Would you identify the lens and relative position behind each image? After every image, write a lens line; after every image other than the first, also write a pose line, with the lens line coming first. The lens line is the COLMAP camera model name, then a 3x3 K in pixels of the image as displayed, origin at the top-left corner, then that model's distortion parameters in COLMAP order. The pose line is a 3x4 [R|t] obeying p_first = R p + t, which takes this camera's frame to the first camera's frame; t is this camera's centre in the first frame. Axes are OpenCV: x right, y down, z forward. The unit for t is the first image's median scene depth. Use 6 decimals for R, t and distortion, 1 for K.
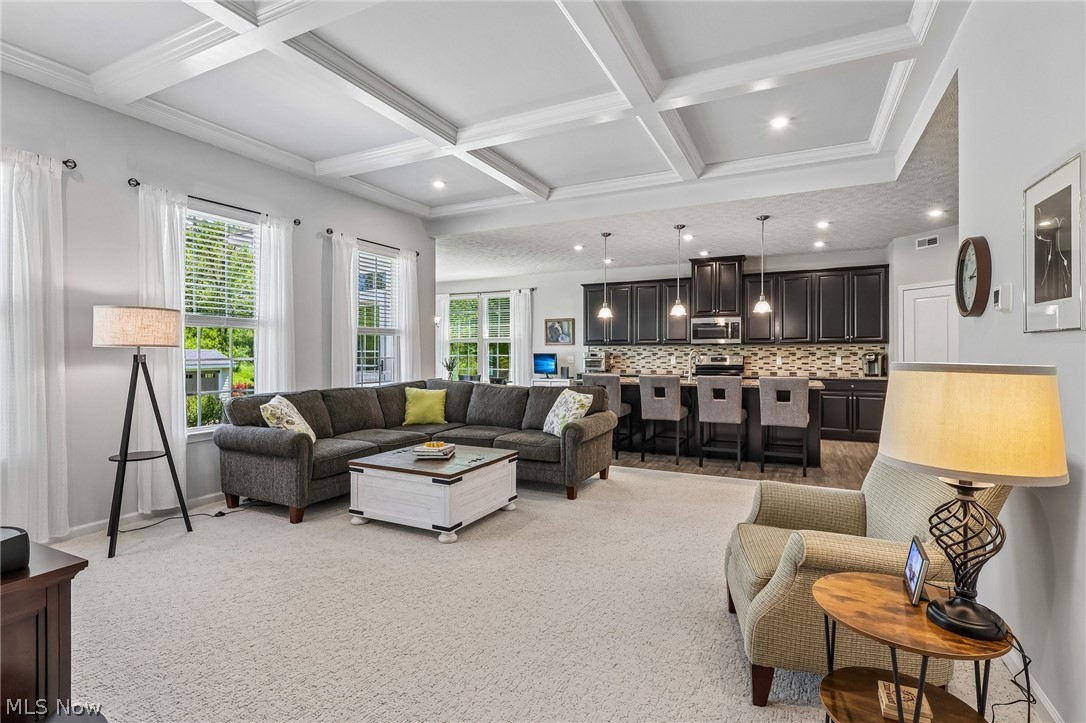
lens RADIAL K [[516.8, 0, 537.9], [0, 516.8, 354.7], [0, 0, 1]] dist [-0.003441, -0.000039]
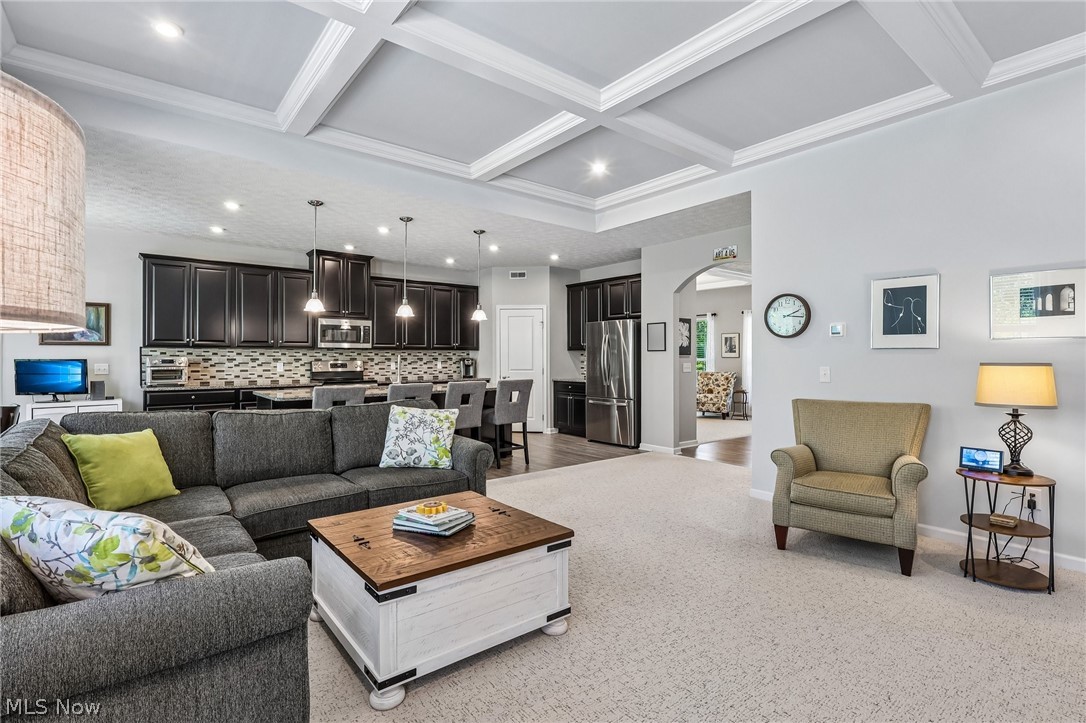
lens RADIAL K [[516.8, 0, 543.9], [0, 516.8, 359.5], [0, 0, 1]] dist [-0.003441, -0.000039]
pose [[0.420274, -0.002205, 0.907395, -0.399109], [0.003813, 0.999993, 0.000664, -0.000661], [-0.907389, 0.003180, 0.420279, 0.357716]]
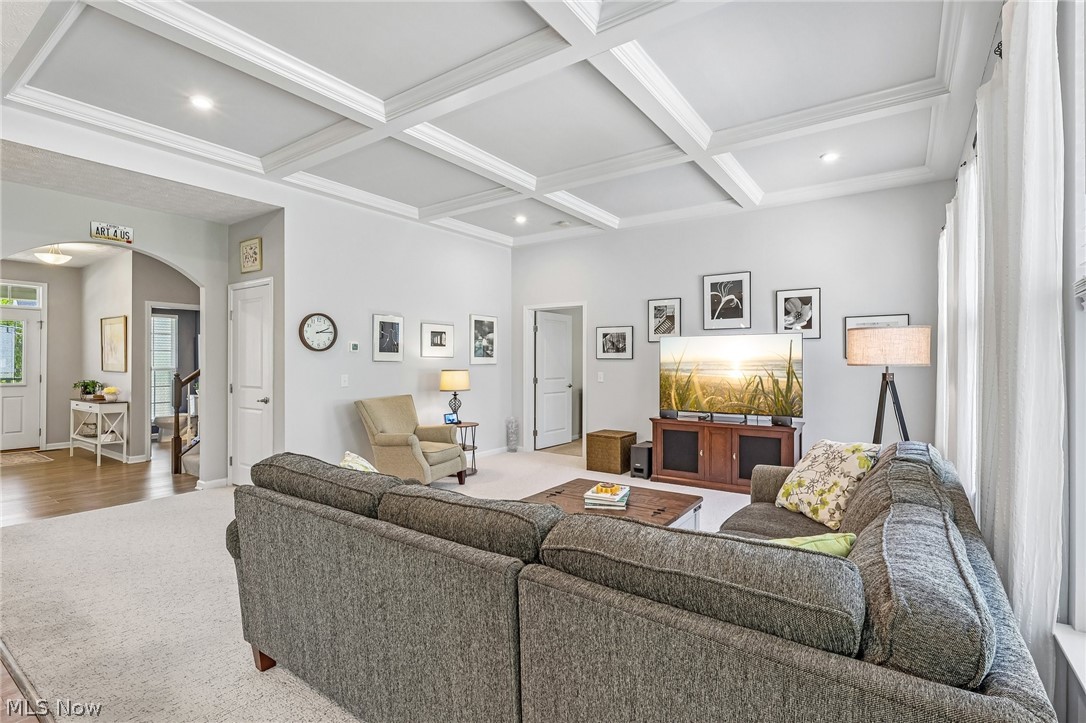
lens RADIAL K [[516.8, 0, 541.7], [0, 516.8, 363.1], [0, 0, 1]] dist [-0.003441, -0.000039]
pose [[-0.989414, 0.000076, 0.145122, -0.120674], [0.001462, 0.999954, 0.009446, -0.015343], [-0.145114, 0.009558, -0.989369, 1.035794]]
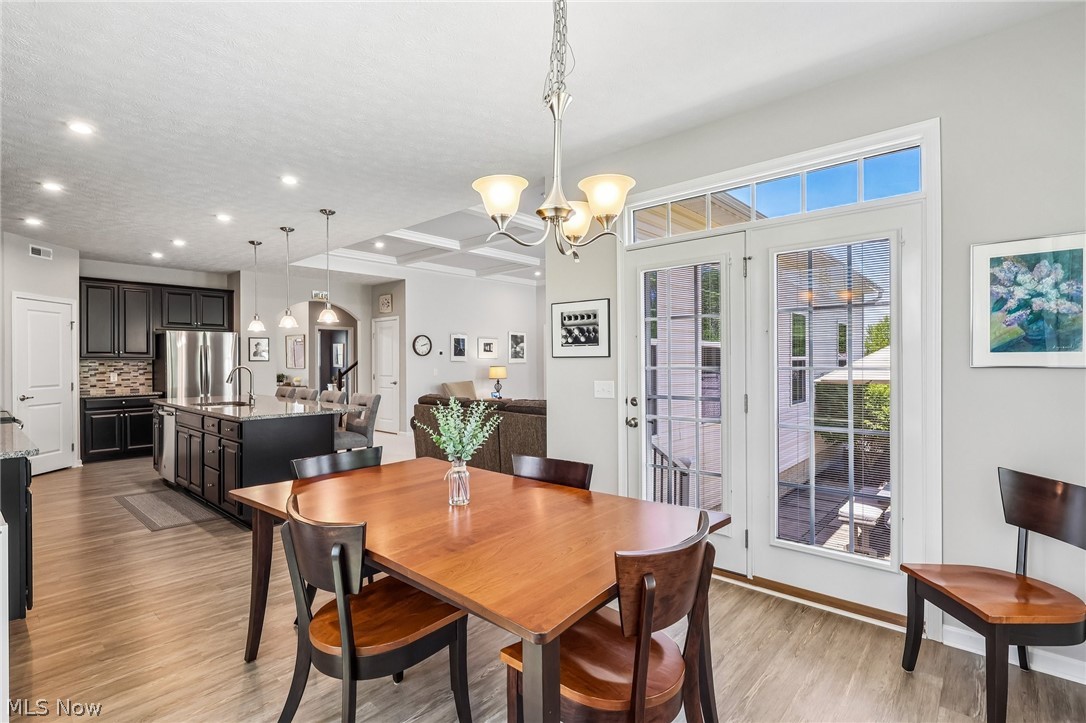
lens RADIAL K [[516.8, 0, 543.3], [0, 516.8, 360.8], [0, 0, 1]] dist [-0.003441, -0.000039]
pose [[-0.968071, 0.005714, 0.250612, -0.339649], [0.007344, 0.999958, 0.005571, -0.018082], [-0.250569, 0.007234, -0.968072, 1.575728]]
